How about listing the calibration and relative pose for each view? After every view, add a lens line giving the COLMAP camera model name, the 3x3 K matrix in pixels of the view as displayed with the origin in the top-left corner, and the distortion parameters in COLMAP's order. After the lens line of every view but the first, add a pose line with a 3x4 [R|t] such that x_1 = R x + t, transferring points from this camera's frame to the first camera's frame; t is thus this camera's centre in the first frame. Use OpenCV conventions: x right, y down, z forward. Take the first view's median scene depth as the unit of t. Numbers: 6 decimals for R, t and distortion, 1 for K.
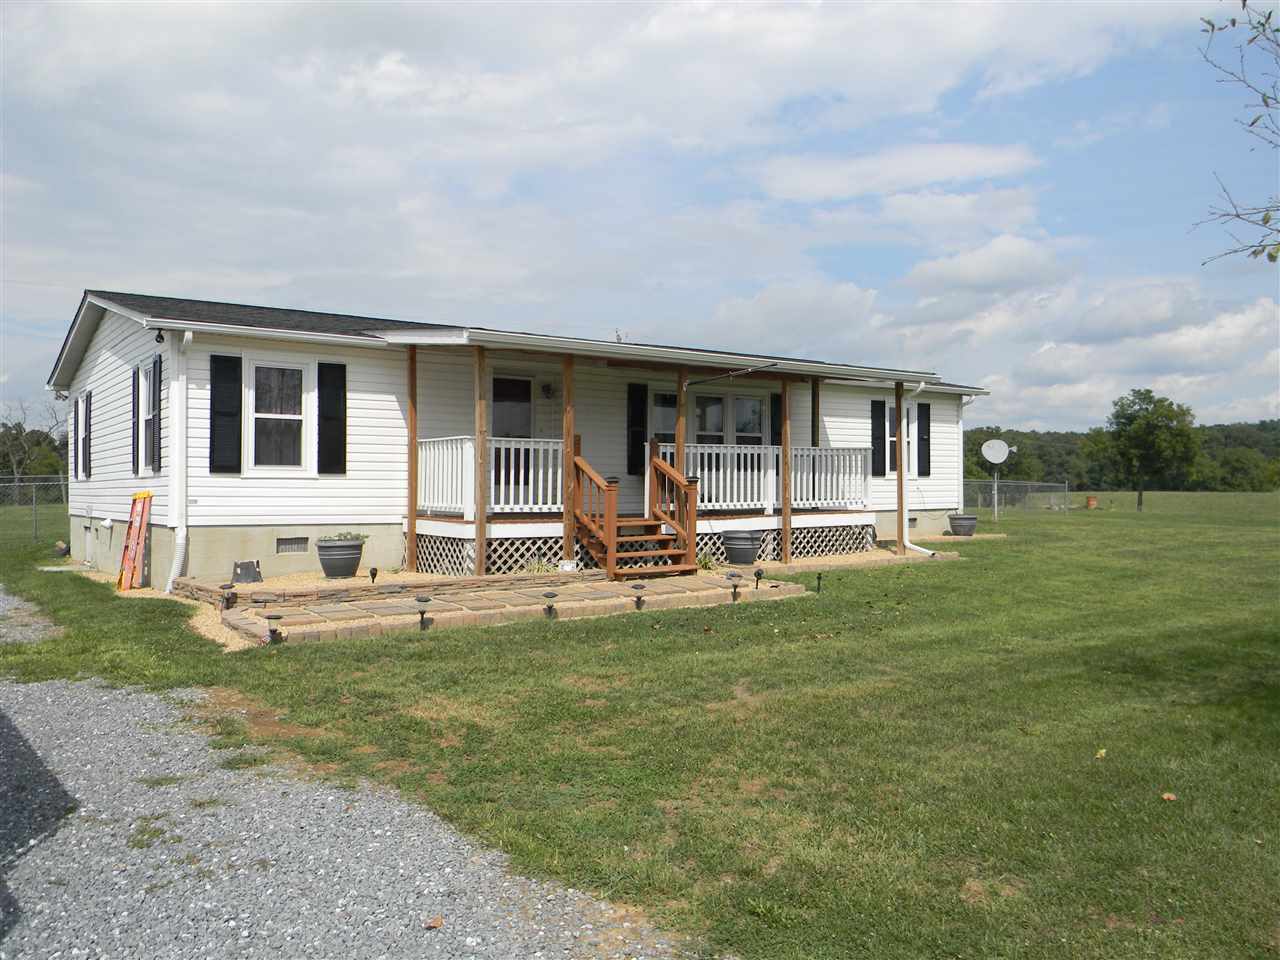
lens RADIAL K [[1038.6, 0, 637.1], [0, 1038.6, 480.2], [0, 0, 1]] dist [0.010496, -0.012002]
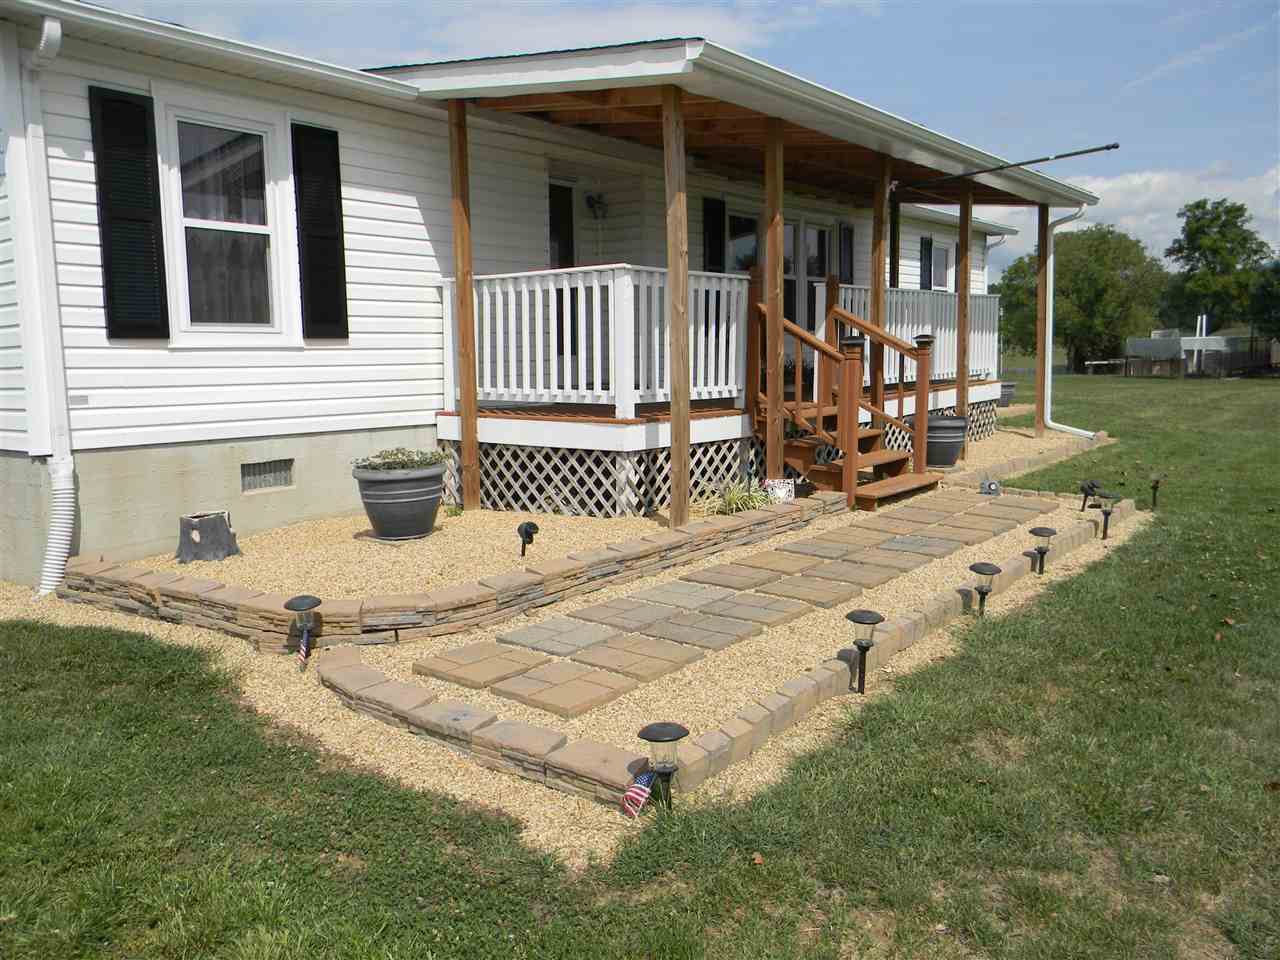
lens RADIAL K [[1038.6, 0, 644.9], [0, 1038.6, 478.5], [0, 0, 1]] dist [0.010496, -0.012002]
pose [[0.958341, -0.051841, 0.280882, -0.288436], [0.016286, 0.991709, 0.127467, -0.000484], [-0.285161, -0.117583, 0.951240, 0.427893]]
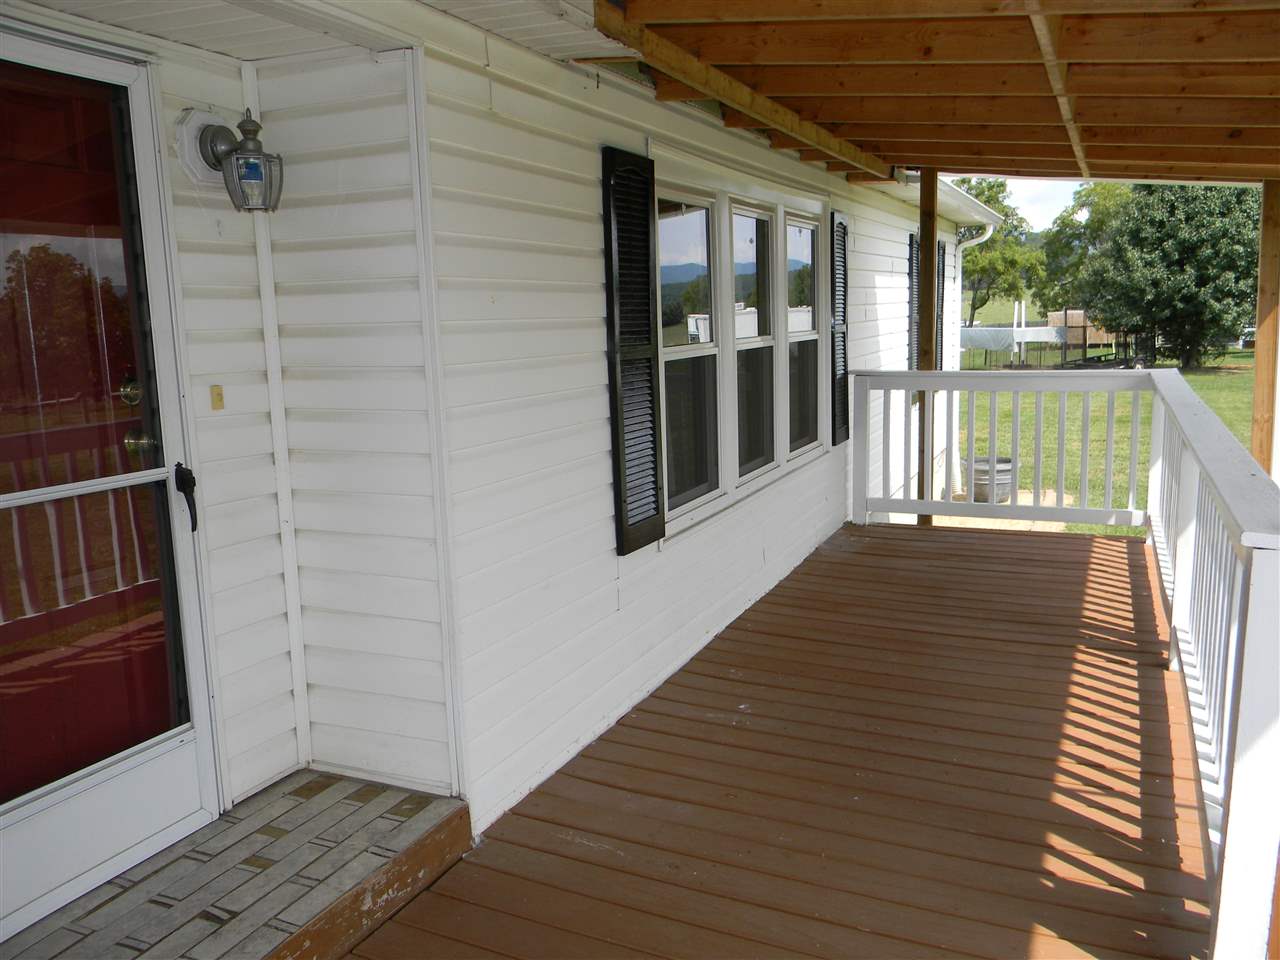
lens RADIAL K [[1038.6, 0, 641.4], [0, 1038.6, 480.2], [0, 0, 1]] dist [0.010496, -0.012002]
pose [[0.871218, -0.101938, 0.480196, -0.136029], [0.025218, 0.986204, 0.163603, -0.071282], [-0.490249, -0.130424, 0.861769, 0.956535]]
